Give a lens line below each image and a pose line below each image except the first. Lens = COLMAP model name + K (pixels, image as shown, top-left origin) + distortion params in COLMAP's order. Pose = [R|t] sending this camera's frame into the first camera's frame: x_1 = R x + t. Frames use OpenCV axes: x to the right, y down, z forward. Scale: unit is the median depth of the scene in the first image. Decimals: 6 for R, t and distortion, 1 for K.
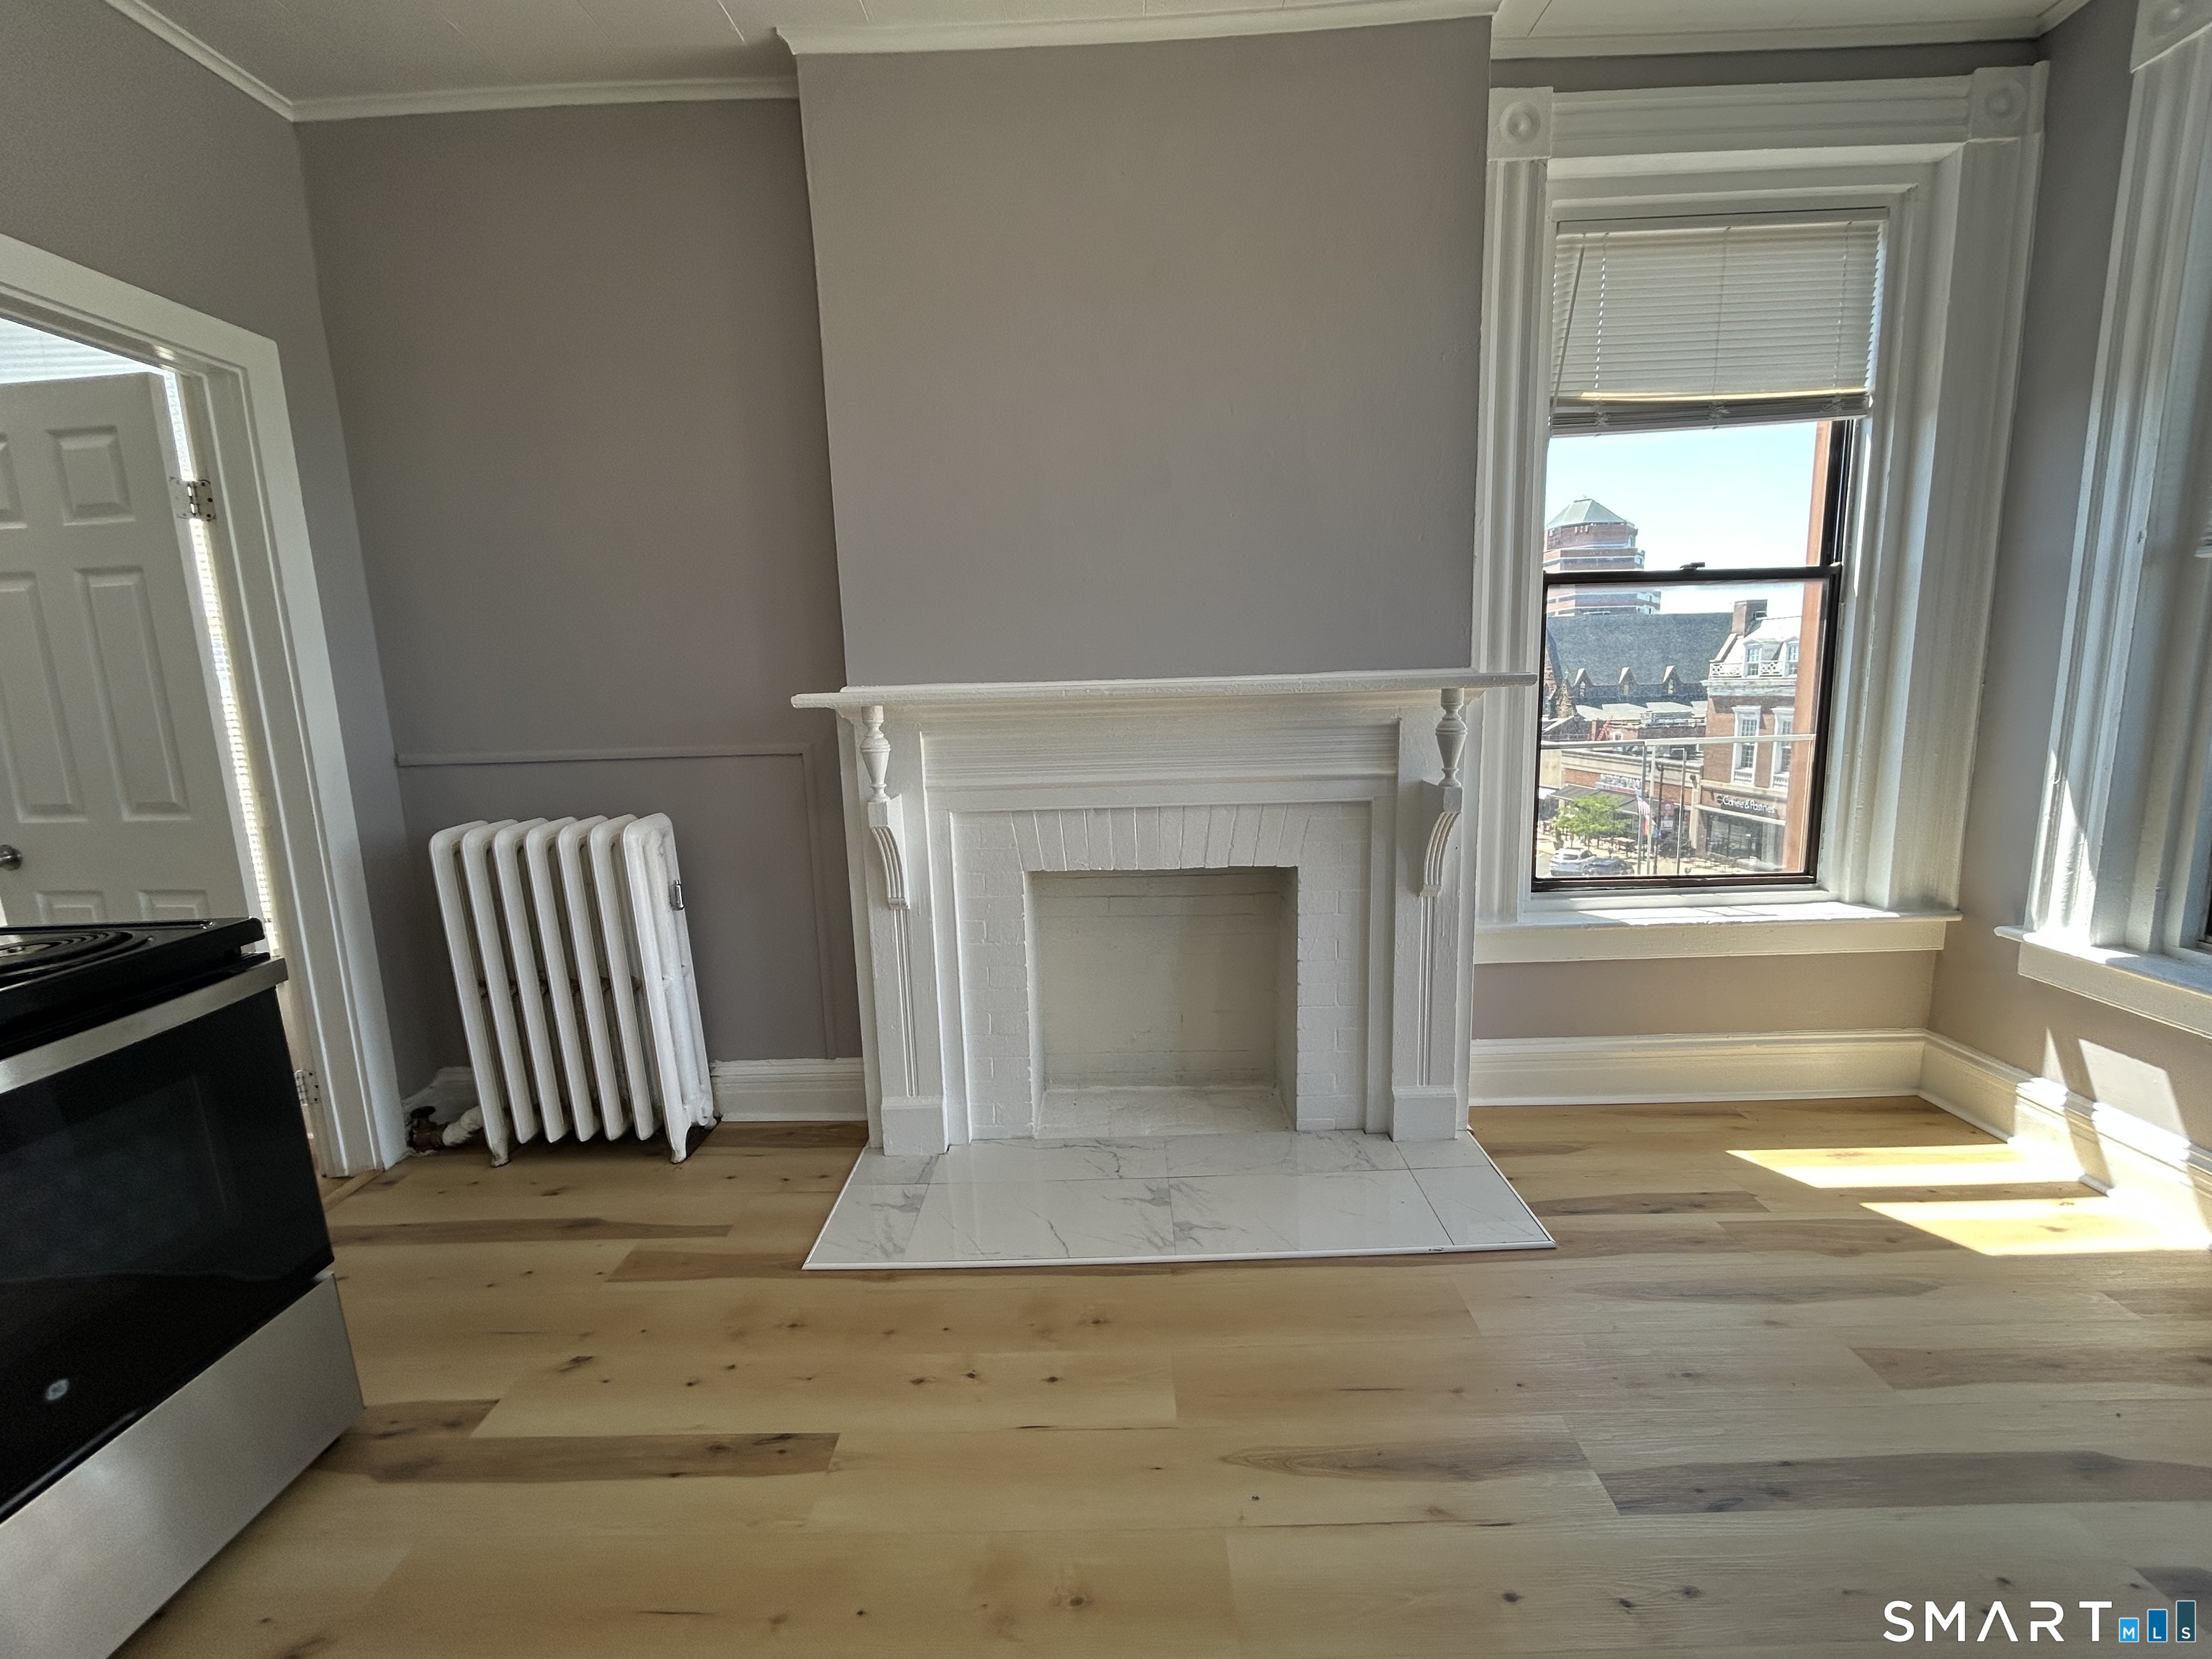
lens RADIAL K [[903.2, 0, 1100.0], [0, 903.2, 830.2], [0, 0, 1]] dist [-0.001009, 0.000556]
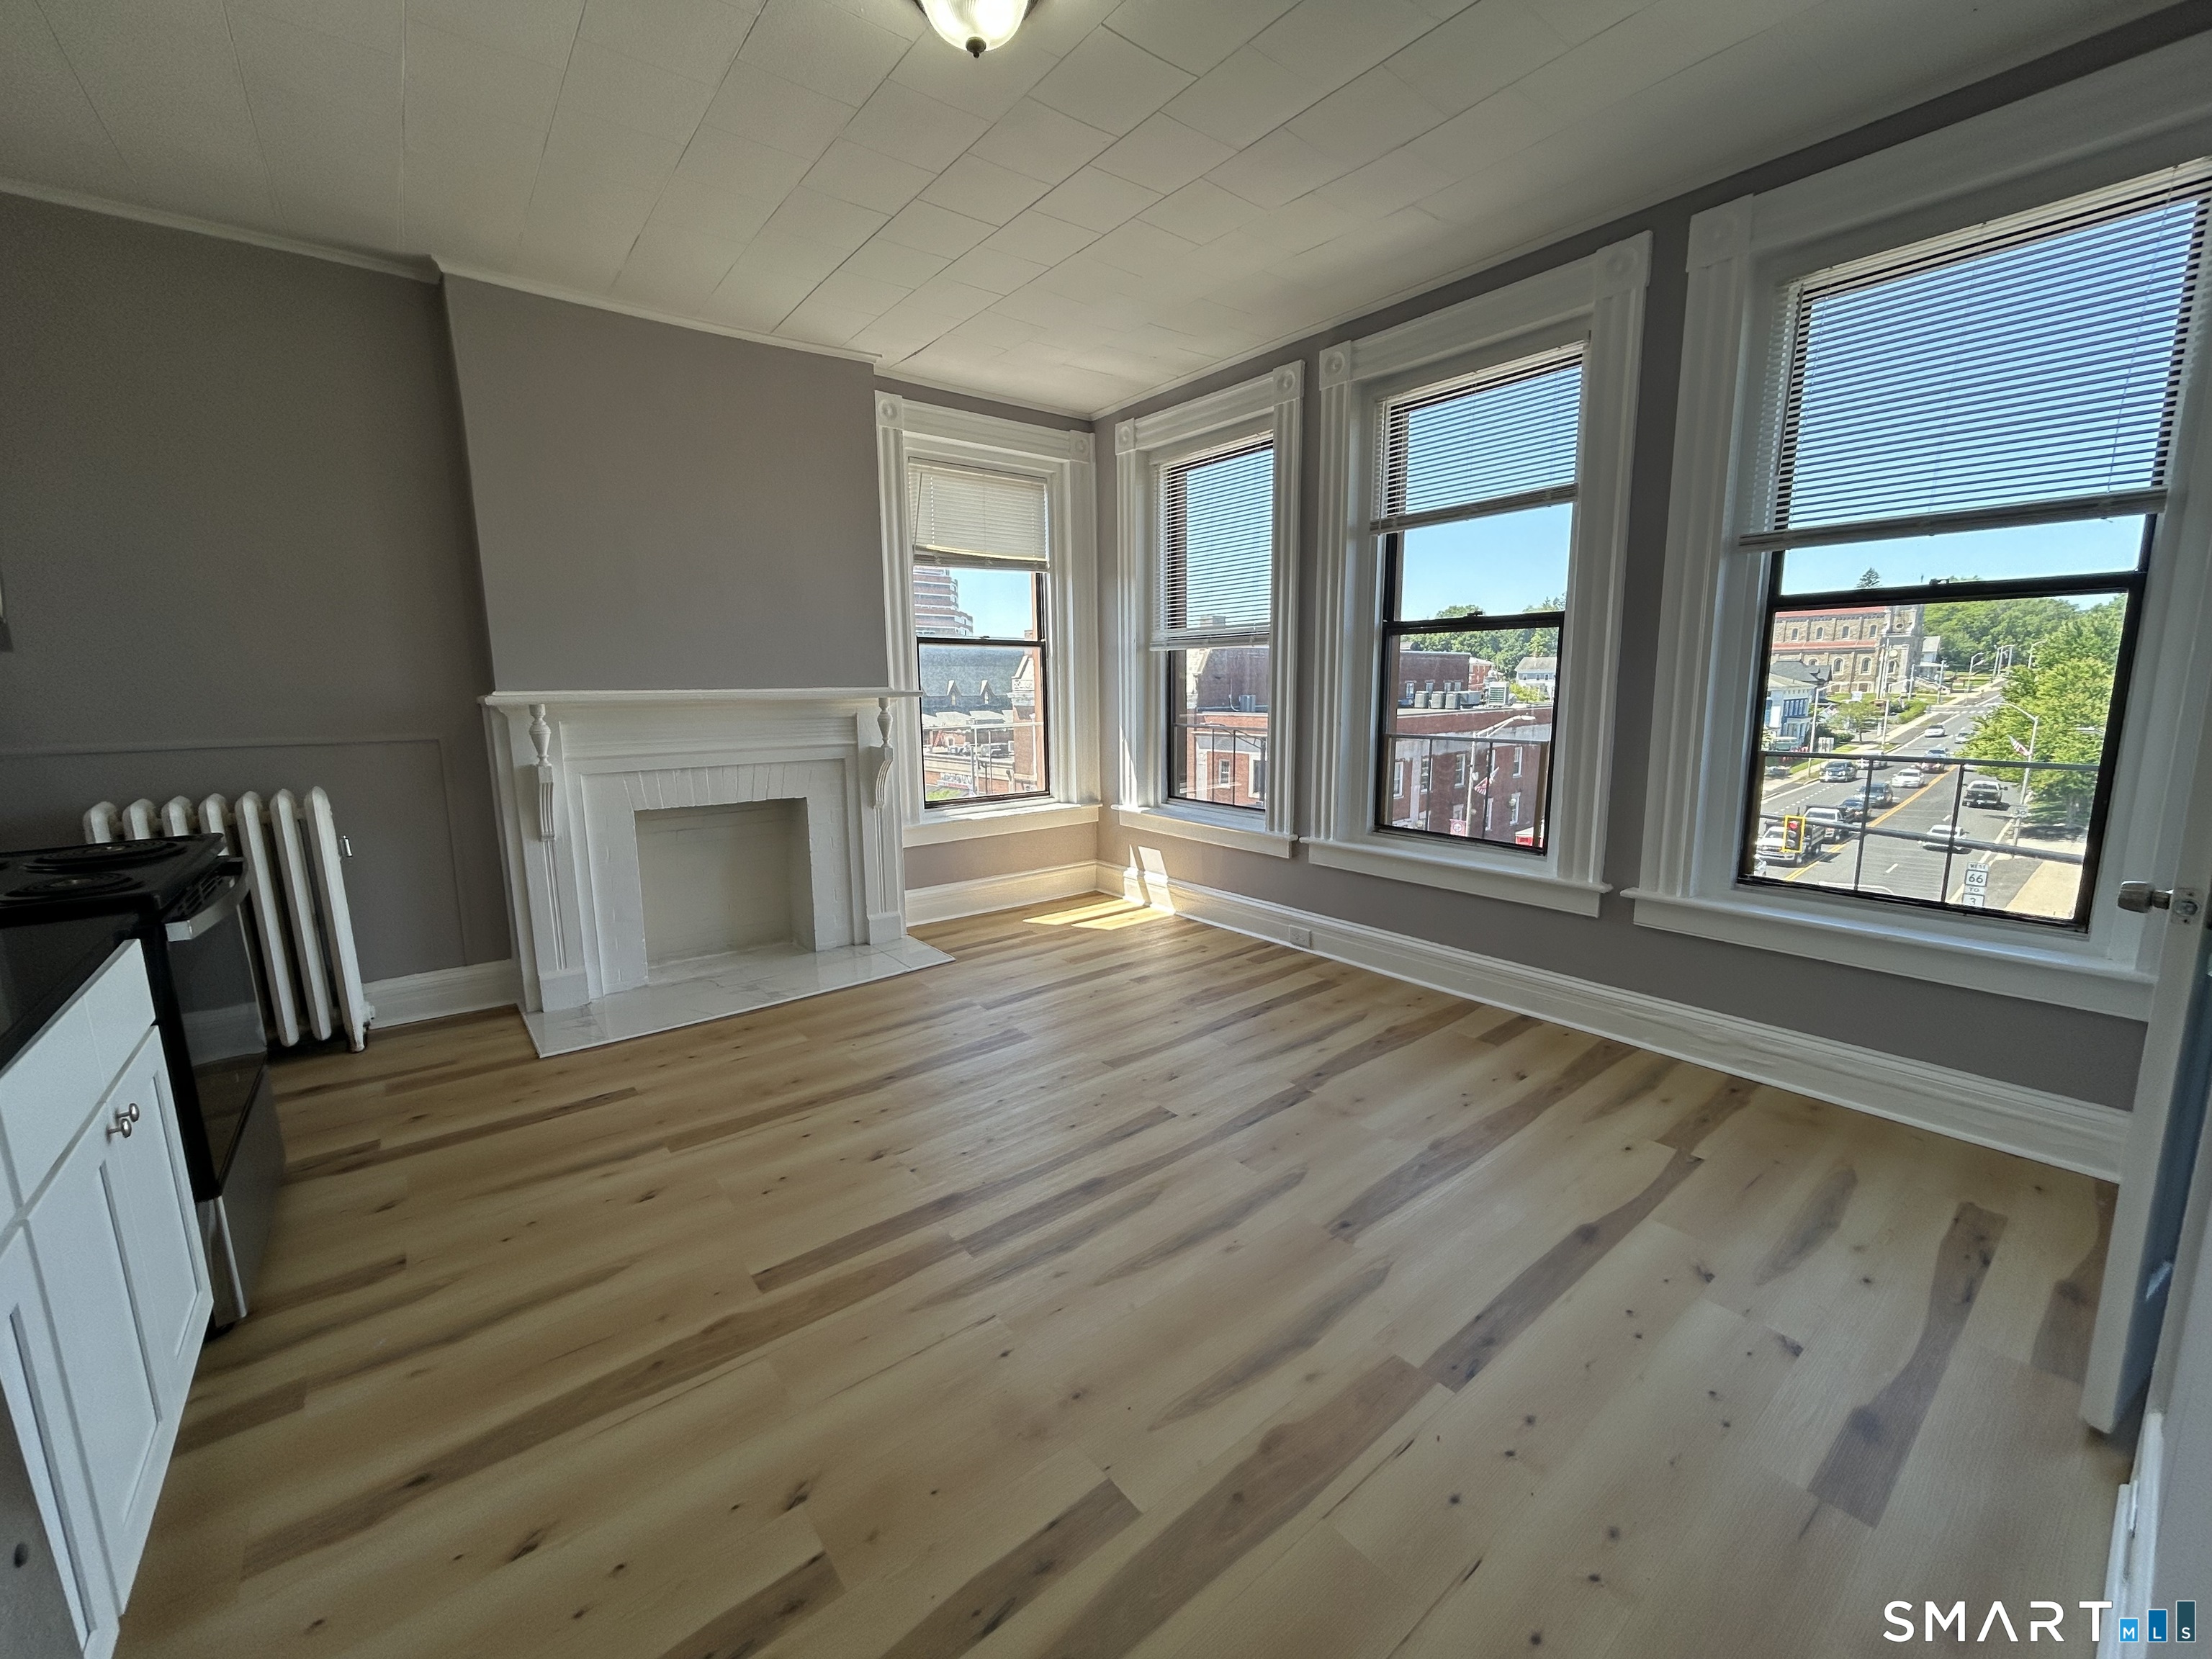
lens RADIAL K [[903.2, 0, 1100.0], [0, 903.2, 830.2], [0, 0, 1]] dist [-0.001009, 0.000556]
pose [[0.776357, -0.078431, 0.625395, -0.441146], [0.083786, 0.996264, 0.020931, 0.114714], [-0.624700, 0.036149, 0.780028, -0.725704]]
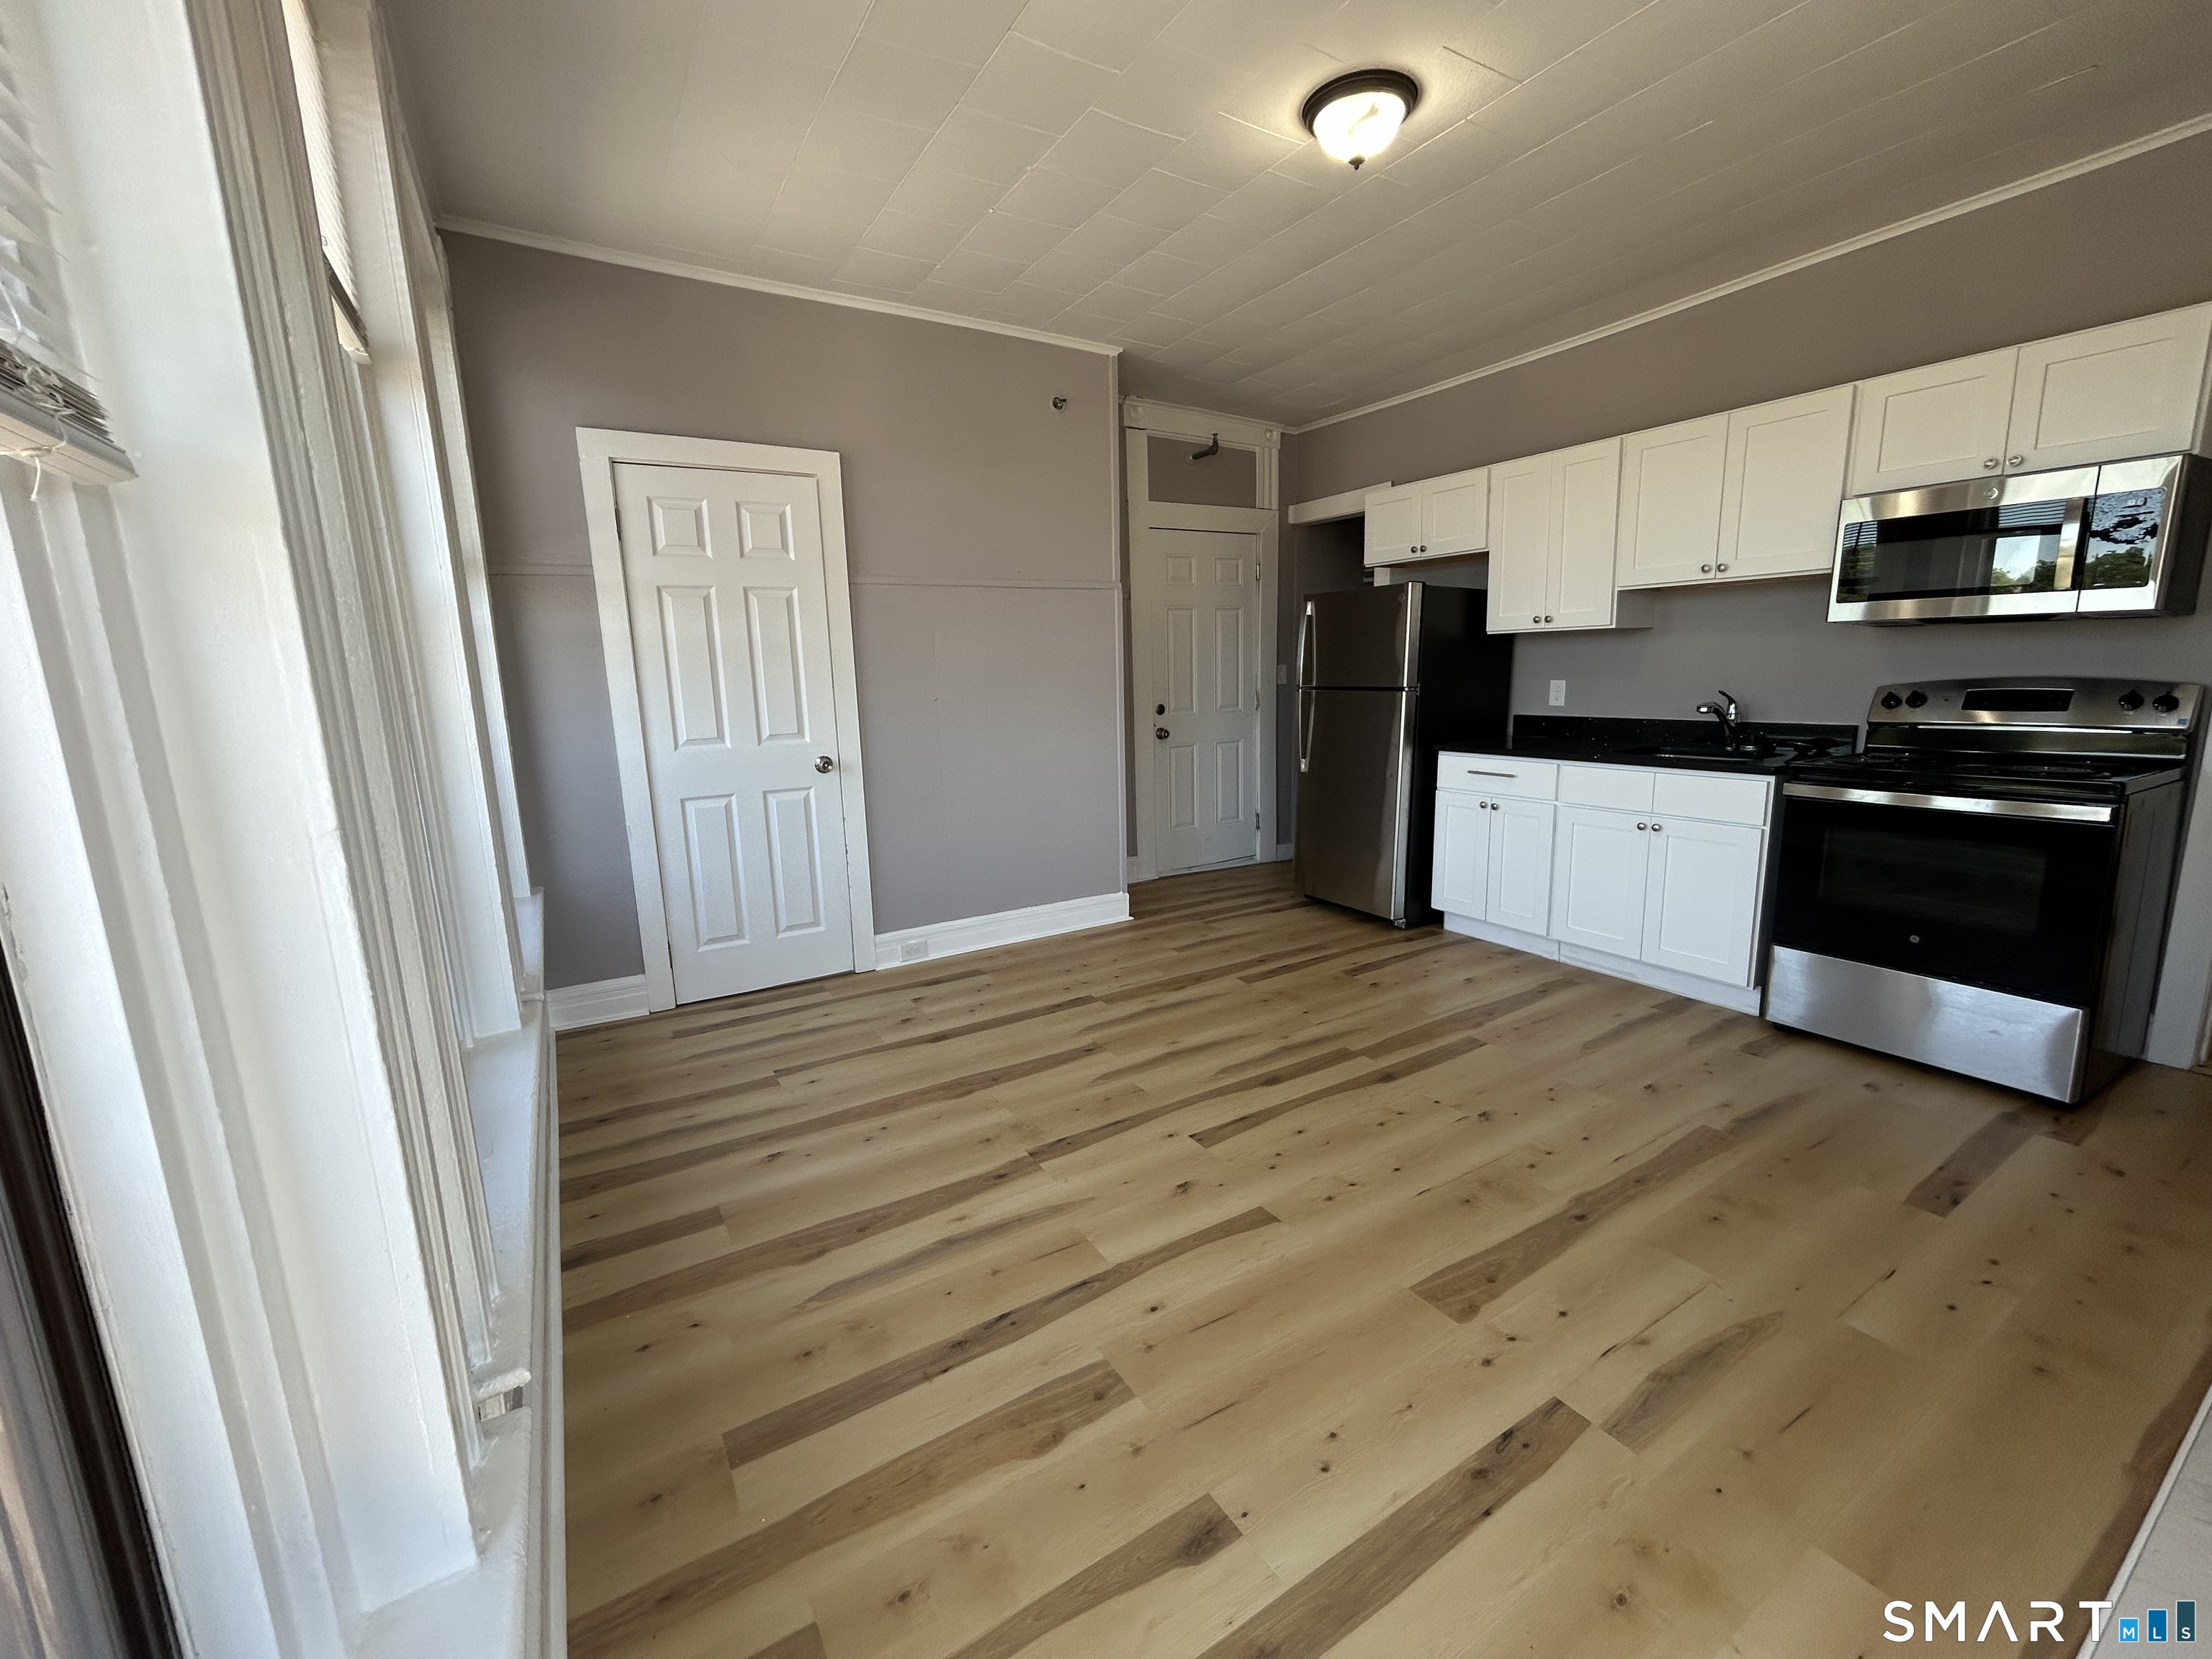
lens RADIAL K [[903.2, 0, 1100.0], [0, 903.2, 830.2], [0, 0, 1]] dist [-0.001009, 0.000556]
pose [[-0.843894, 0.156185, -0.513272, 0.902693], [-0.029934, 0.941491, 0.335706, -0.191619], [0.535674, 0.298665, -0.789844, 0.796173]]
